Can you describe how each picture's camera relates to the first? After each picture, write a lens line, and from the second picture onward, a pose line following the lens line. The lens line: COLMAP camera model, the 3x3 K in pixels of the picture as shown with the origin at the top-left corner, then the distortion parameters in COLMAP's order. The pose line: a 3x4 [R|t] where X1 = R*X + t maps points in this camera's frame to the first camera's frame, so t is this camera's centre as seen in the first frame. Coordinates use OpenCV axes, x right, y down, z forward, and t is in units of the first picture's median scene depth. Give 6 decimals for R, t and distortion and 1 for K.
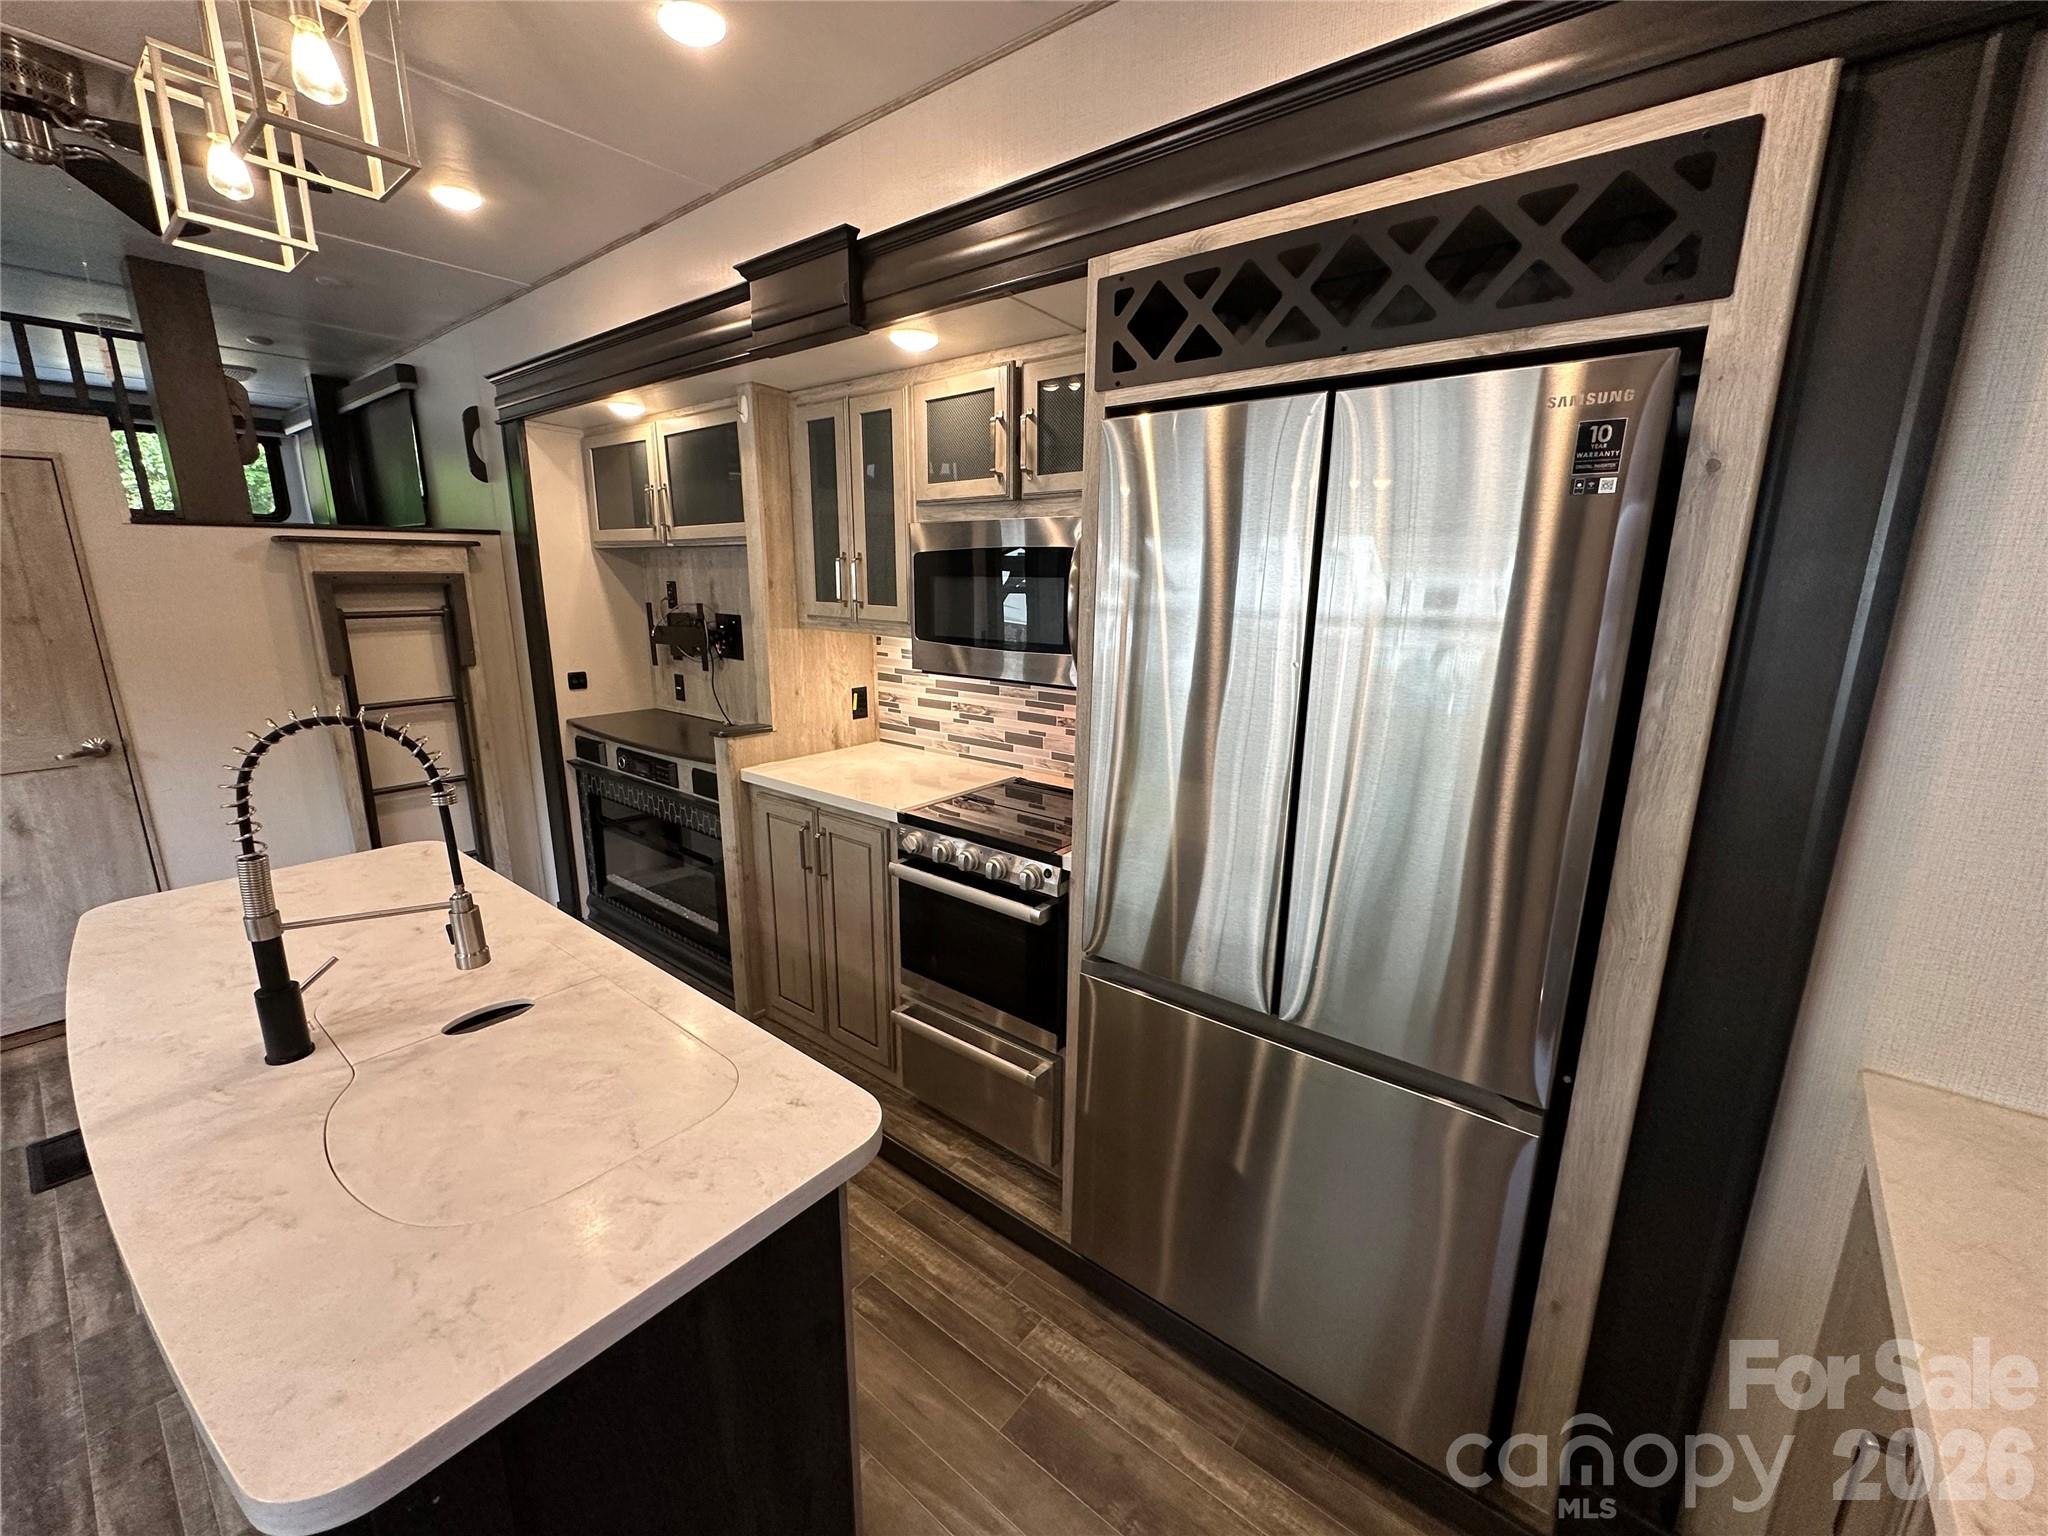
lens RADIAL K [[820.7, 0, 1026.3], [0, 820.7, 766.8], [0, 0, 1]] dist [-0.004936, 0.000998]
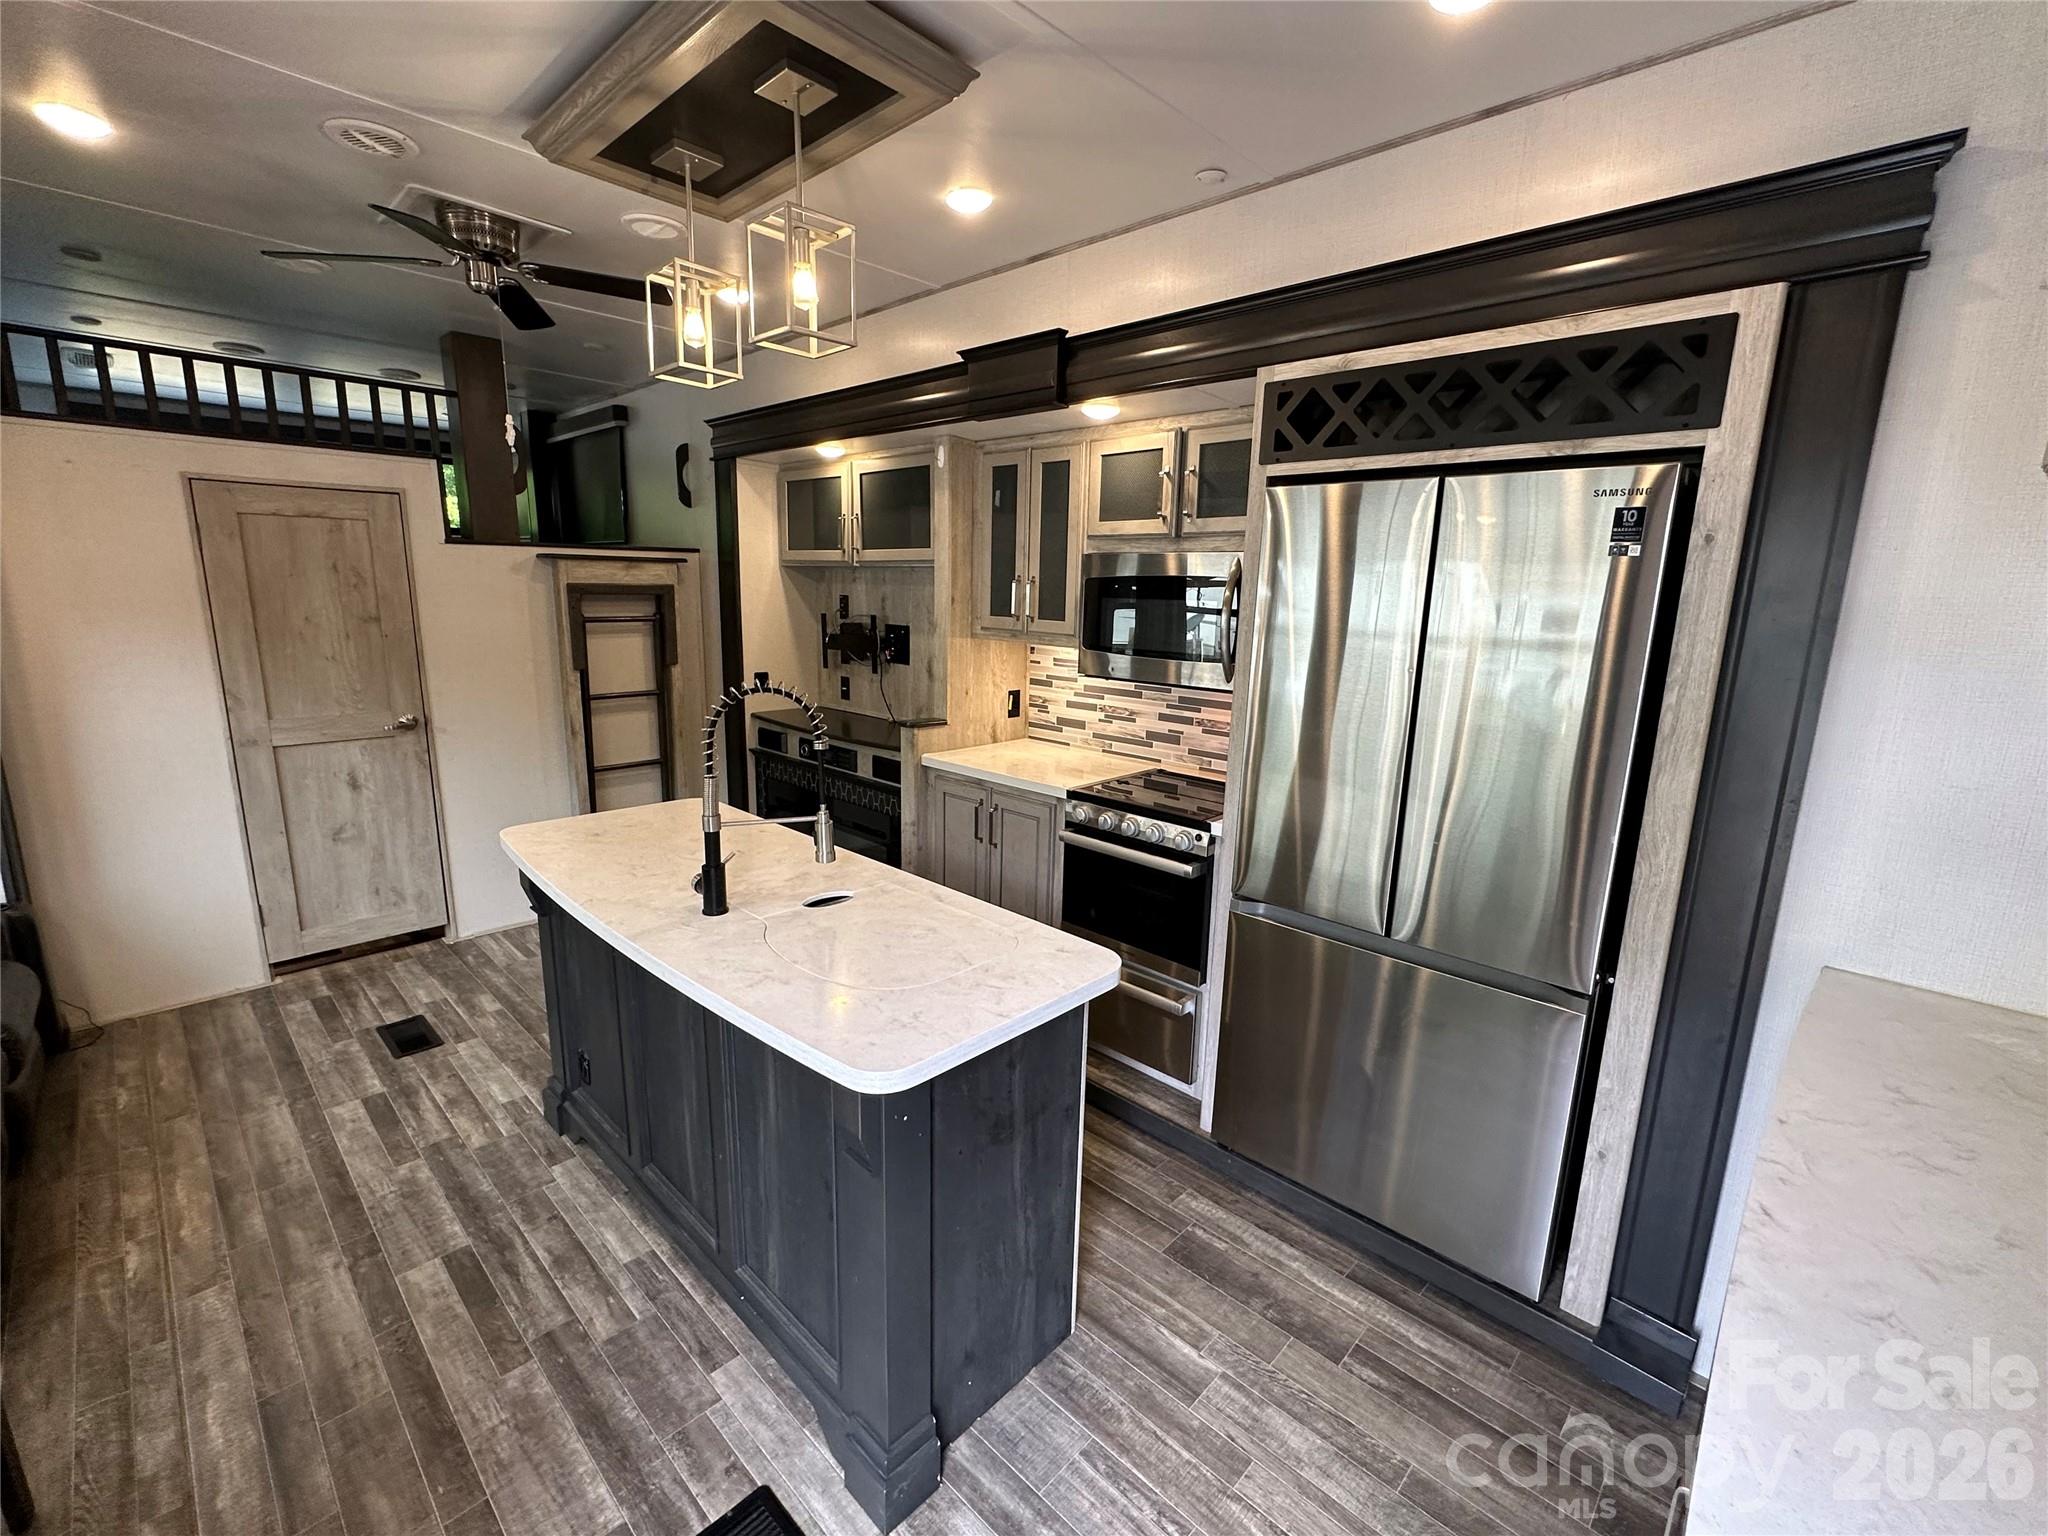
lens RADIAL K [[875.7, 0, 1025.7], [0, 875.7, 767.2], [0, 0, 1]] dist [-0.004101, 0.001015]
pose [[0.995834, 0.032622, -0.085150, -0.091936], [-0.034933, 0.999057, -0.025797, 0.049087], [0.084228, 0.028664, 0.996034, -0.255222]]
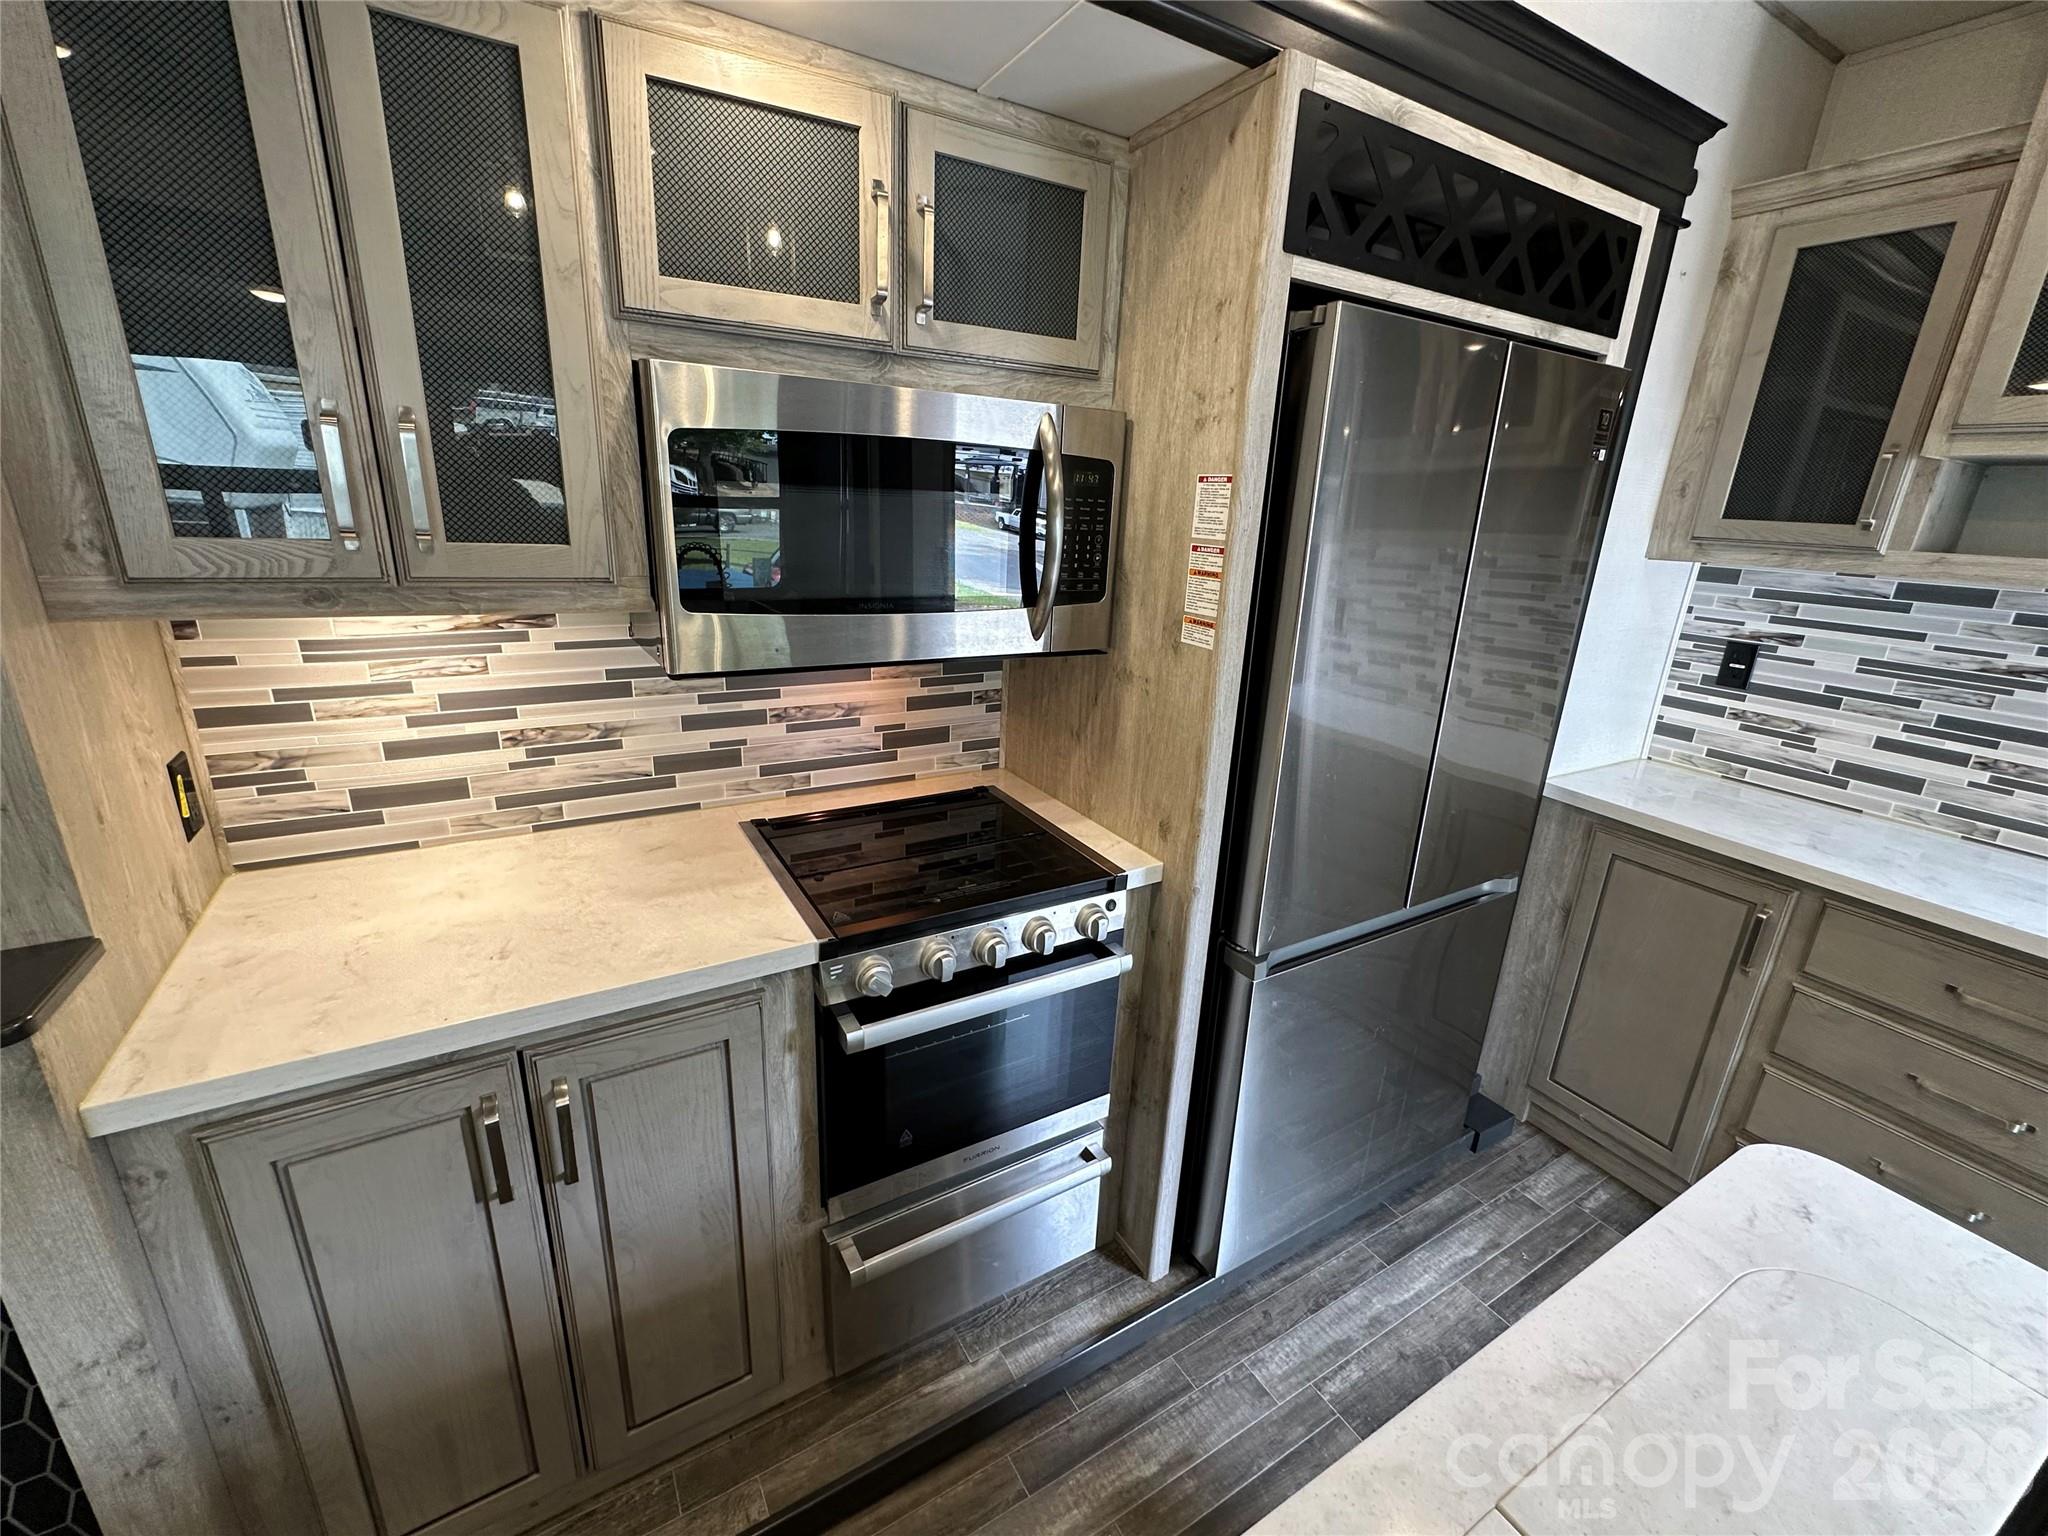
lens RADIAL K [[848.5, 0, 1026.8], [0, 848.5, 766.7], [0, 0, 1]] dist [-0.003879, 0.000247]
pose [[0.352619, -0.279331, 0.893104, -0.479803], [0.171807, 0.957510, 0.231641, -0.133580], [-0.919860, 0.071761, 0.385627, 0.560370]]
